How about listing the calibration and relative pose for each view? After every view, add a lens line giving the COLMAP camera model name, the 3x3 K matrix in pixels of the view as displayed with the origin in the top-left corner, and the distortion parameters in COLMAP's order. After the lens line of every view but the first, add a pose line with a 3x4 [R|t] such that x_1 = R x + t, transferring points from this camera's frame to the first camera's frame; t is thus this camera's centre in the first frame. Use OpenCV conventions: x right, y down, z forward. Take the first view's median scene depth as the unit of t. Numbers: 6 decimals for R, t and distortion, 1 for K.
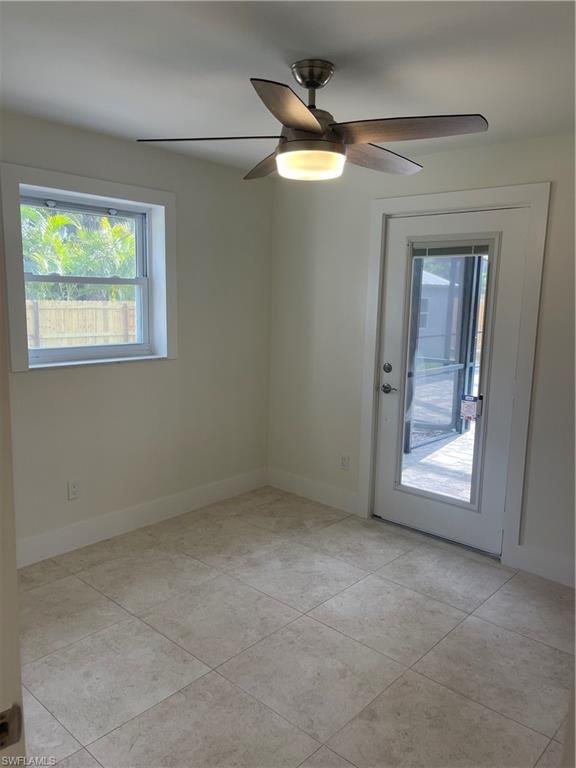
lens RADIAL K [[582.4, 0, 285.2], [0, 582.4, 382.4], [0, 0, 1]] dist [0.075199, -0.093763]
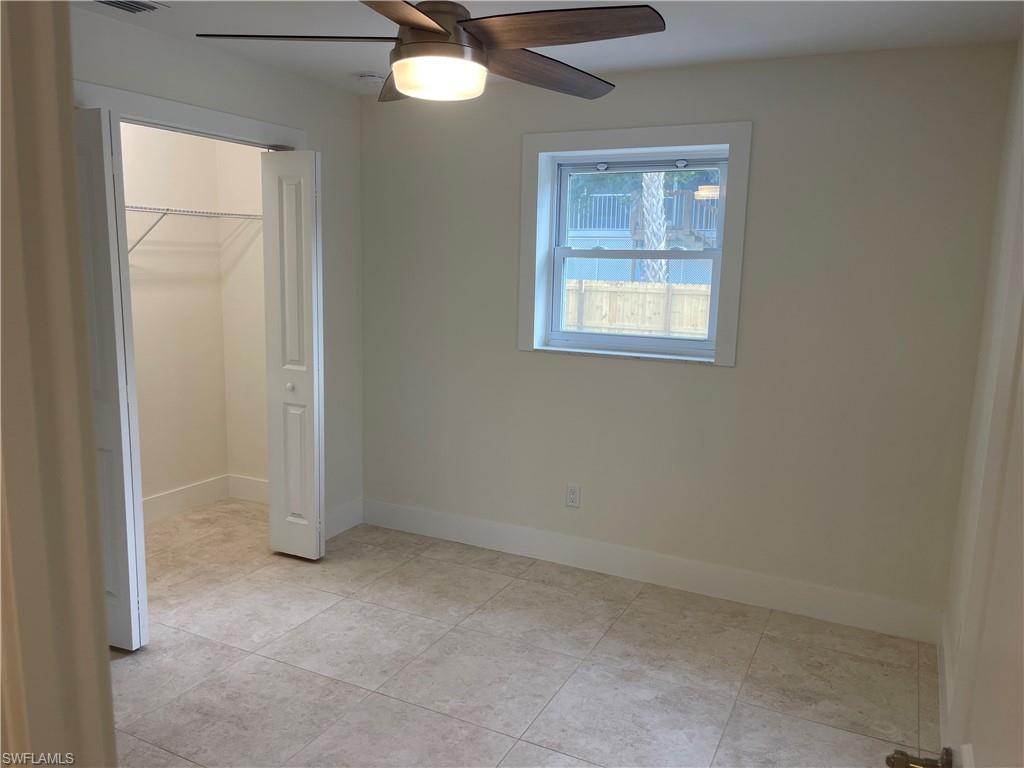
lens RADIAL K [[776.5, 0, 509.1], [0, 776.5, 388.2], [0, 0, 1]] dist [0.075199, -0.093763]
pose [[0.260559, 0.133882, -0.956130, 0.695093], [-0.164267, 0.982046, 0.092746, -0.065517], [0.951381, 0.132895, 0.277874, 0.577092]]
